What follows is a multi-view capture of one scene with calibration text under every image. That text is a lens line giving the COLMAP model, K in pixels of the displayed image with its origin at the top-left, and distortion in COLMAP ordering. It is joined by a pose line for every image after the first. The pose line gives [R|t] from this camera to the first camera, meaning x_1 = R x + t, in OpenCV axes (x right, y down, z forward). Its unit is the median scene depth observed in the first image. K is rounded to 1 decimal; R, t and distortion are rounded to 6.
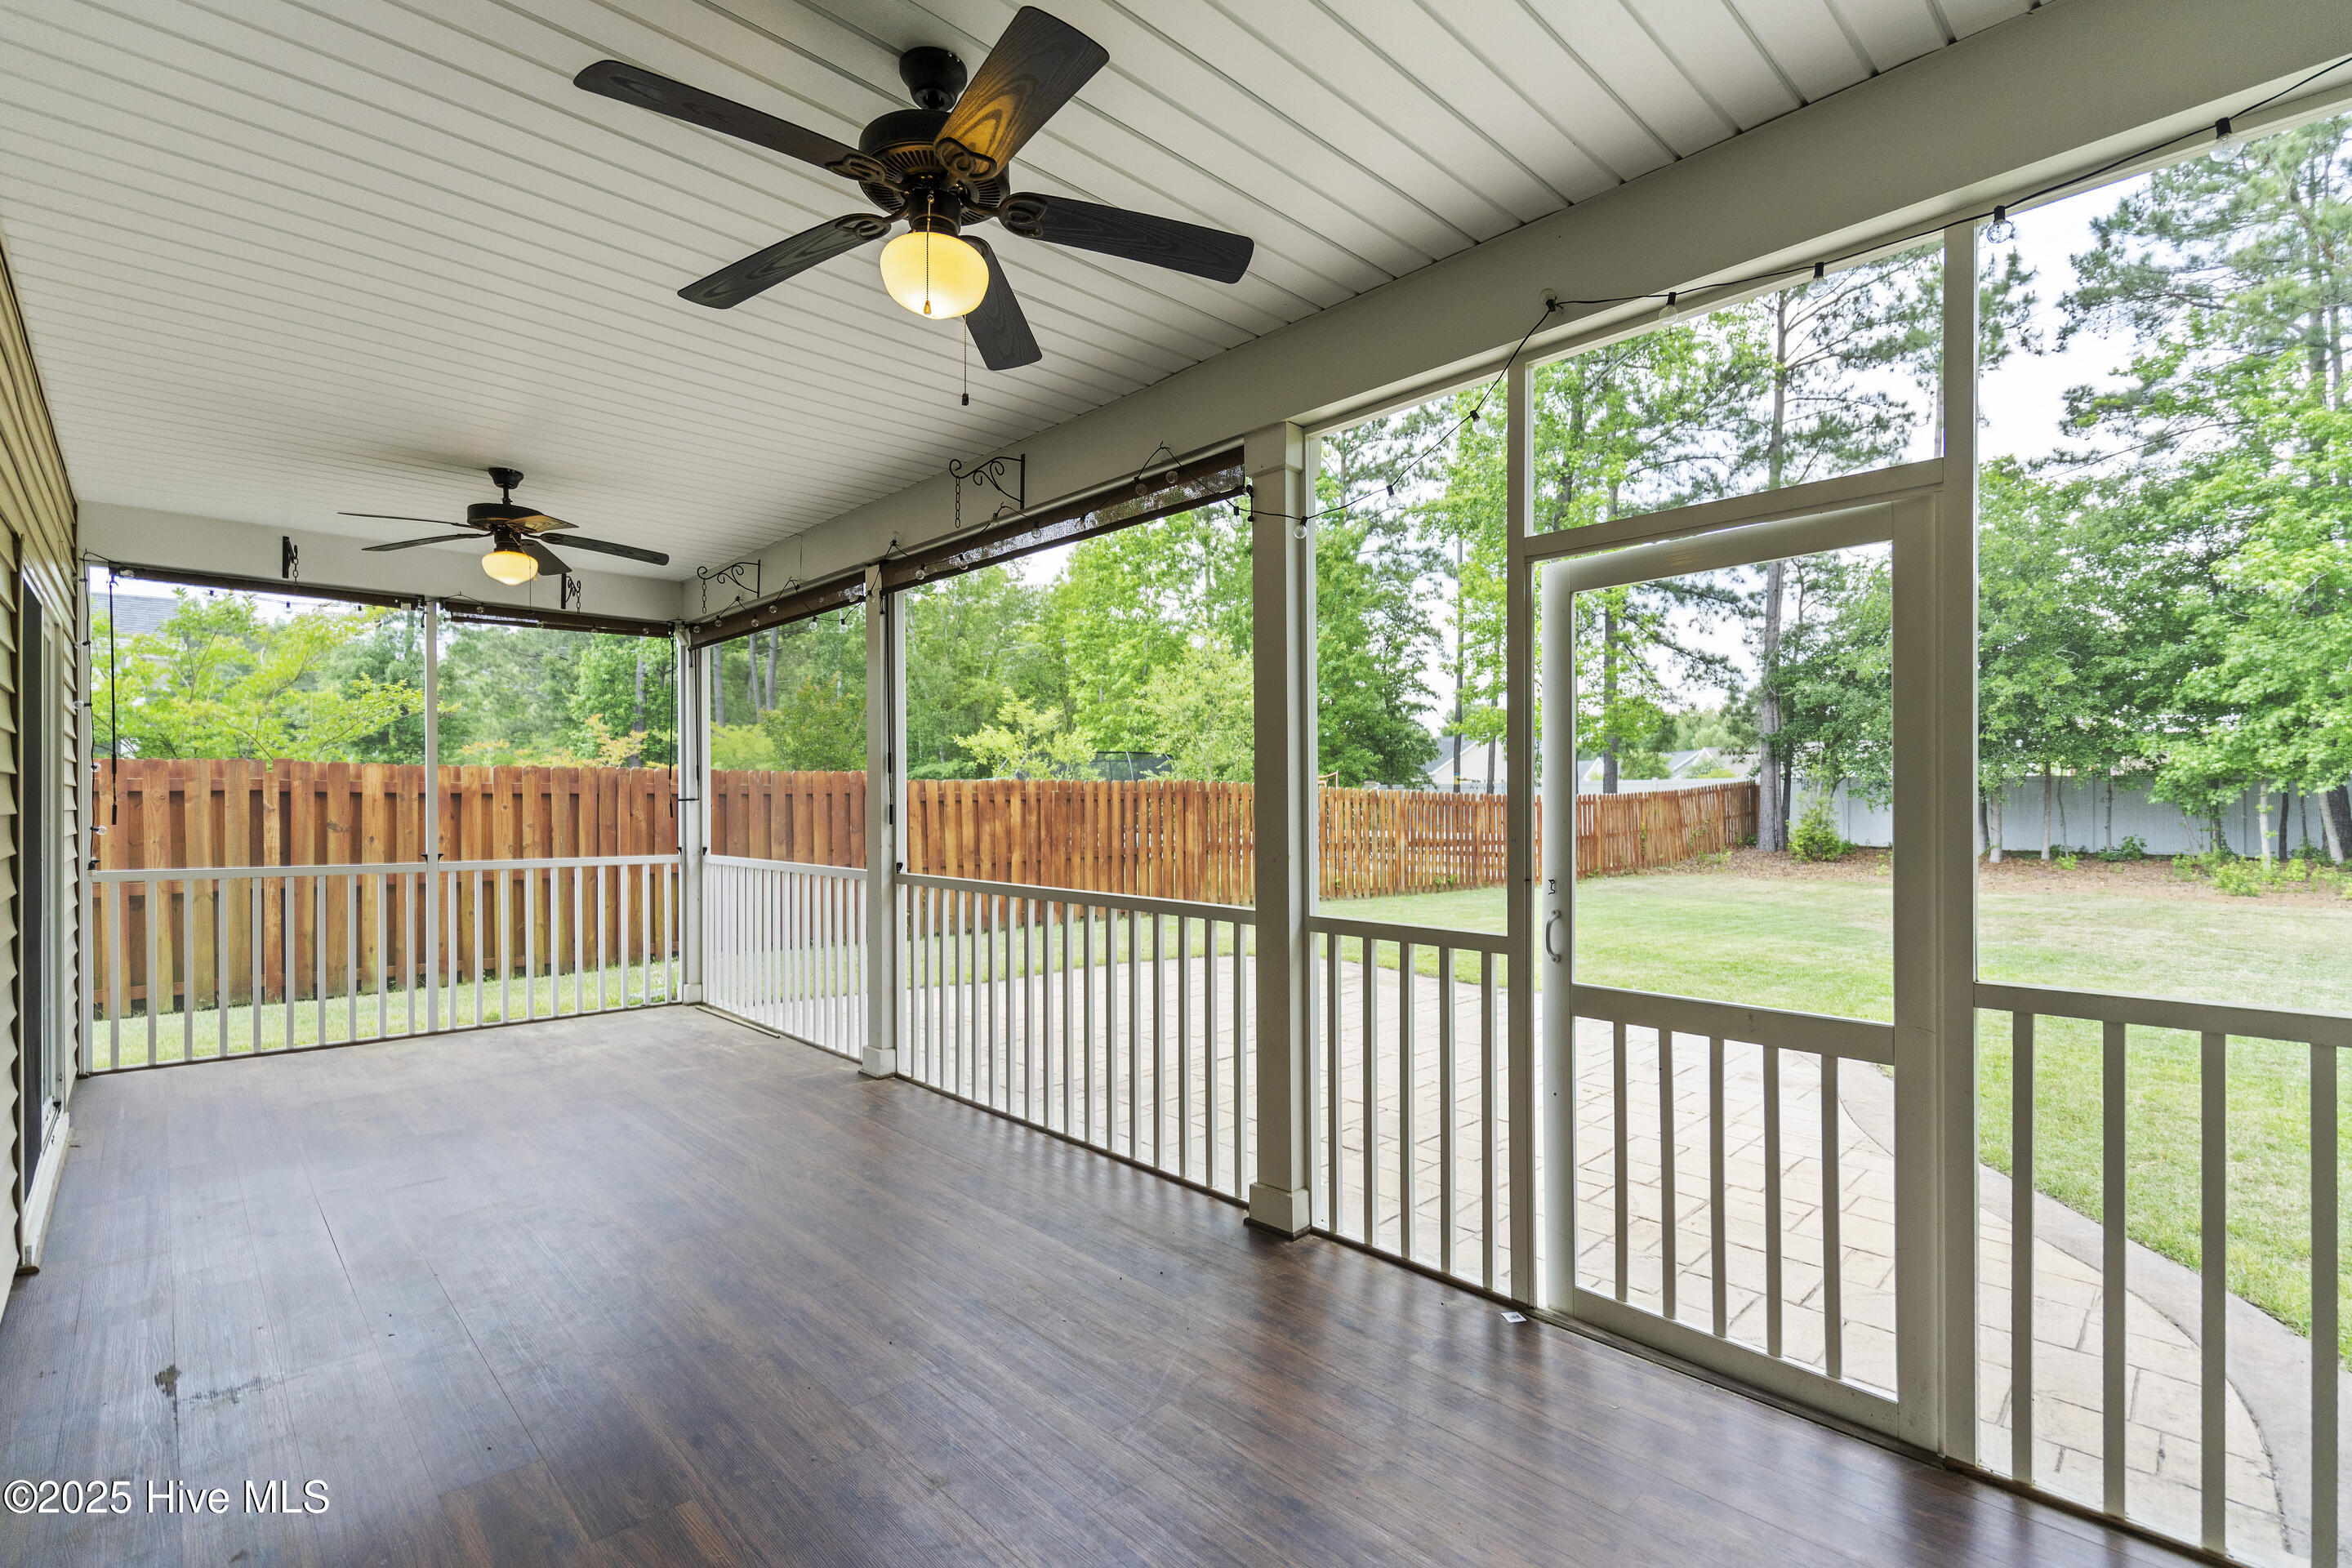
lens RADIAL K [[1090.8, 0, 1184.1], [0, 1090.8, 779.7], [0, 0, 1]] dist [-0.004256, 0.000963]
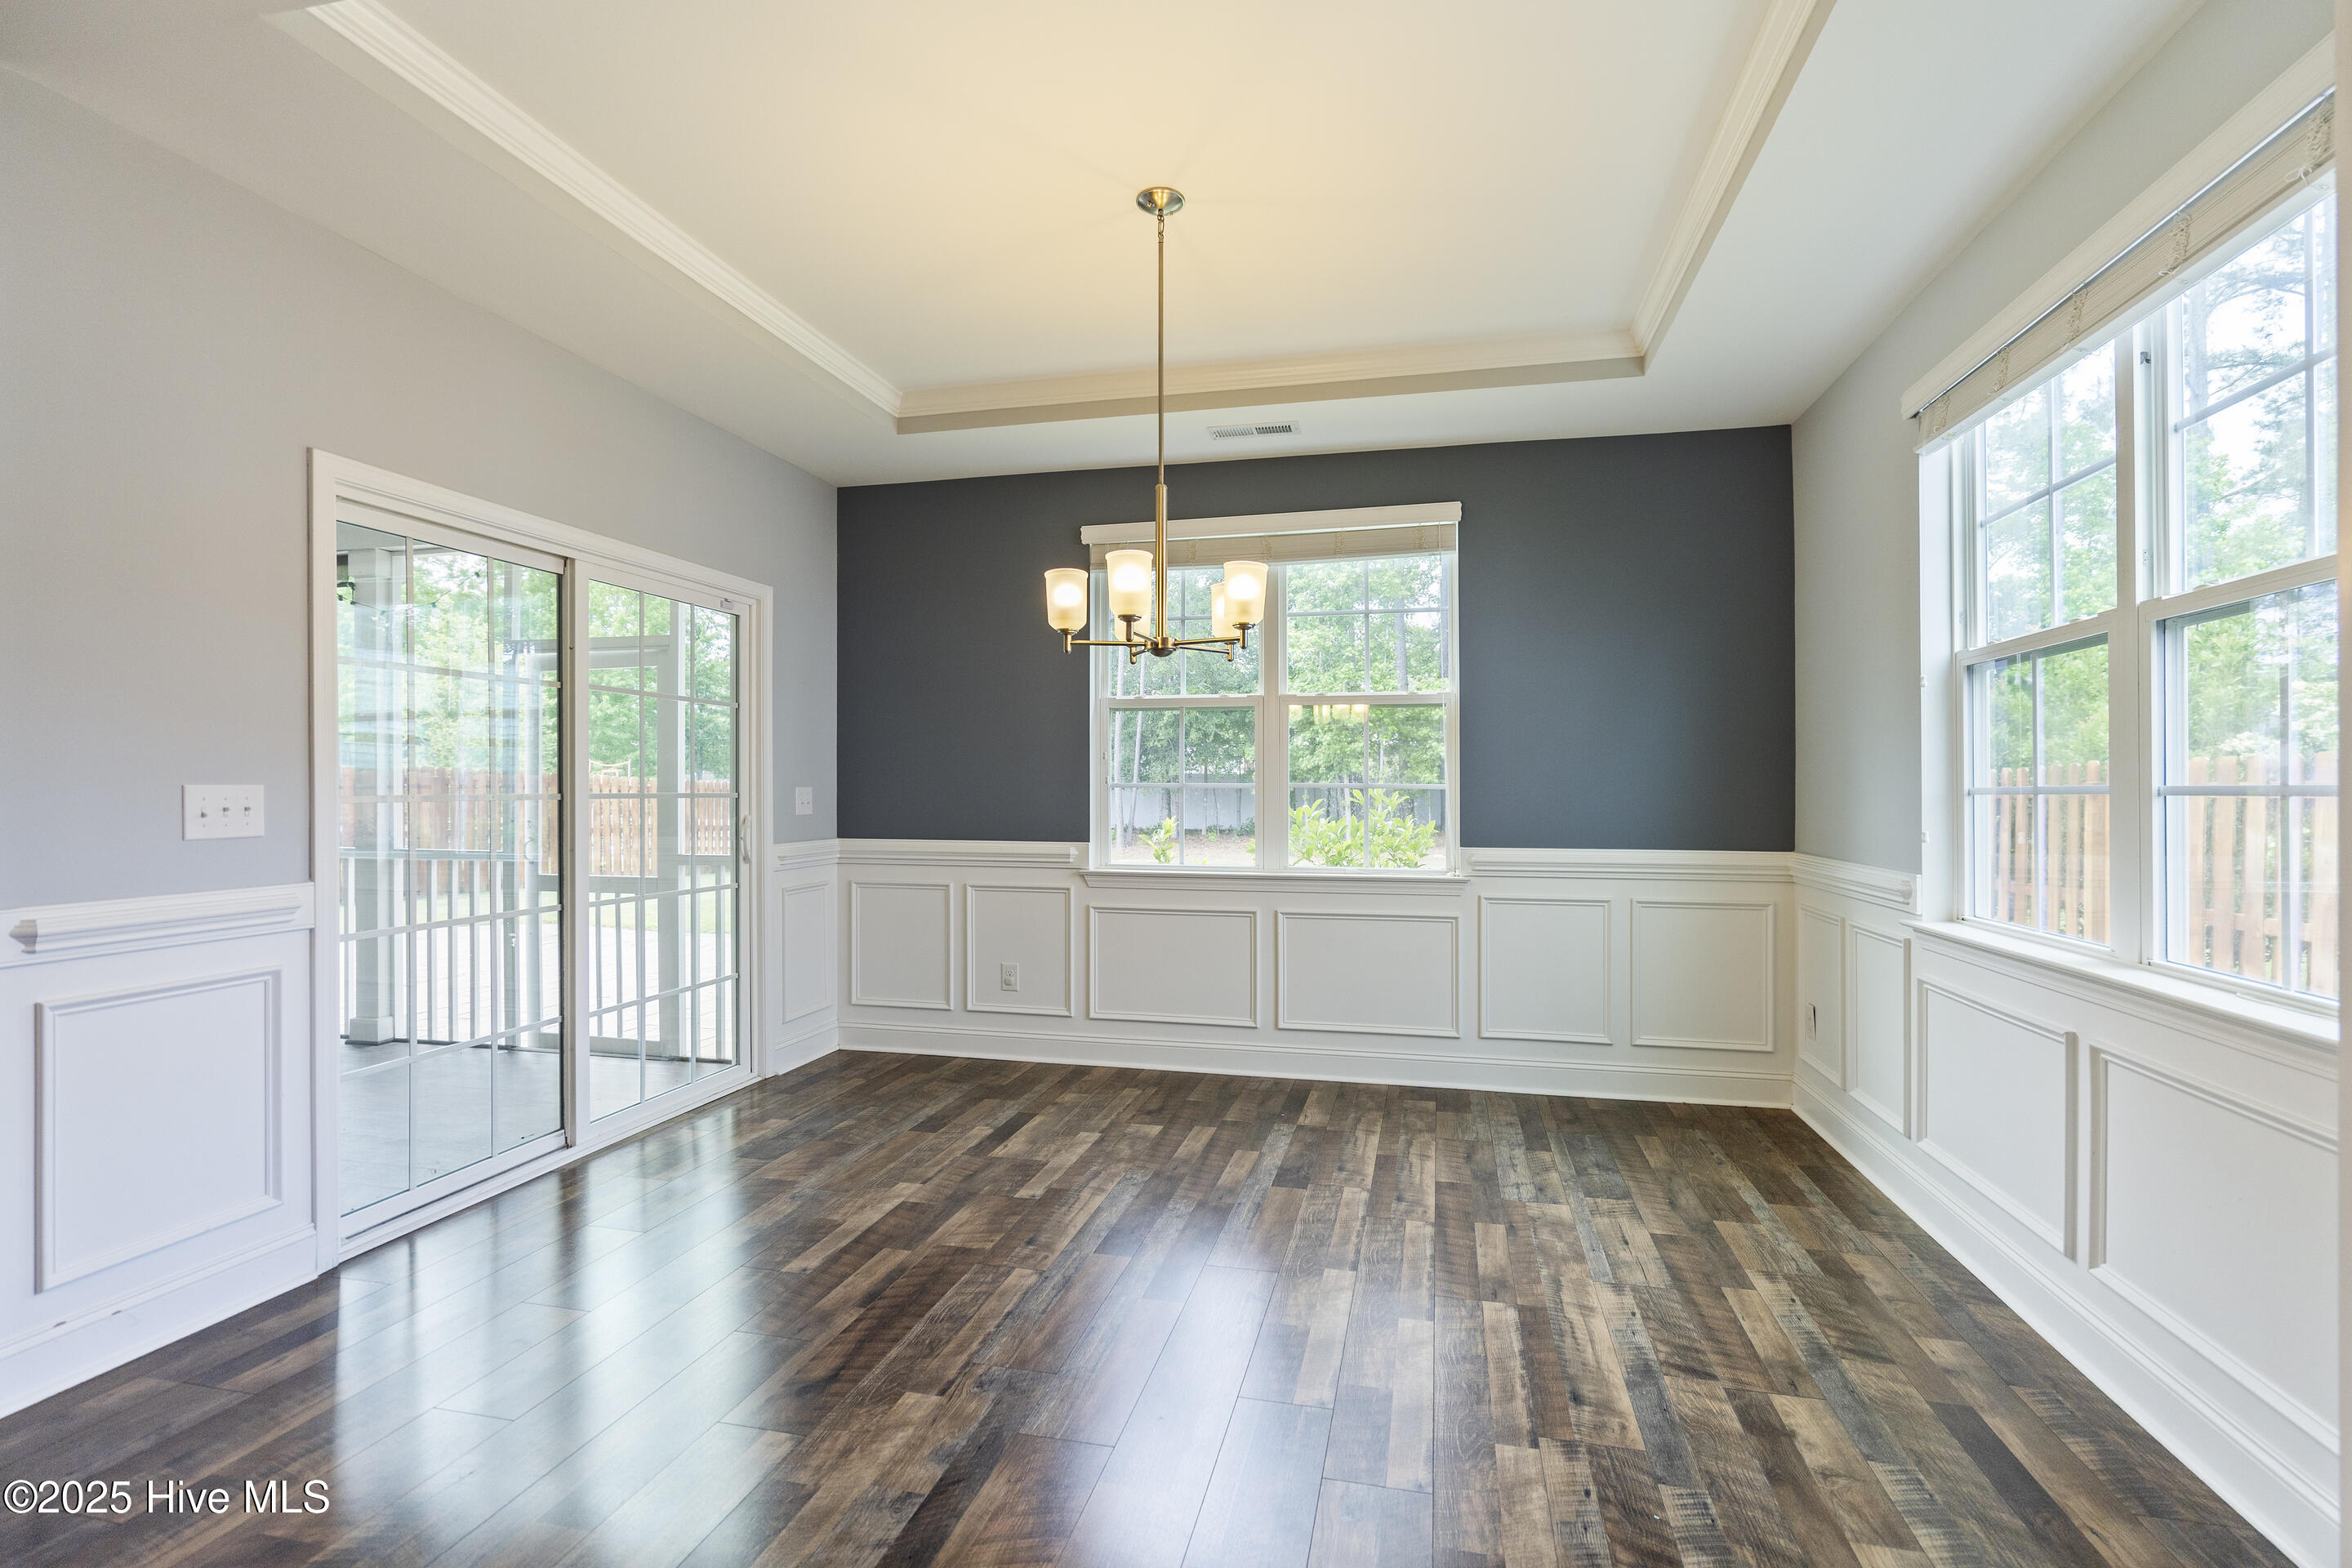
lens RADIAL K [[1090.8, 0, 1184.1], [0, 1090.8, 779.7], [0, 0, 1]] dist [-0.004256, 0.000963]
pose [[0.837501, 0.011551, 0.546314, 0.215213], [-0.016565, 0.999854, 0.004254, -0.005287], [-0.546185, -0.012612, 0.837570, -1.024448]]
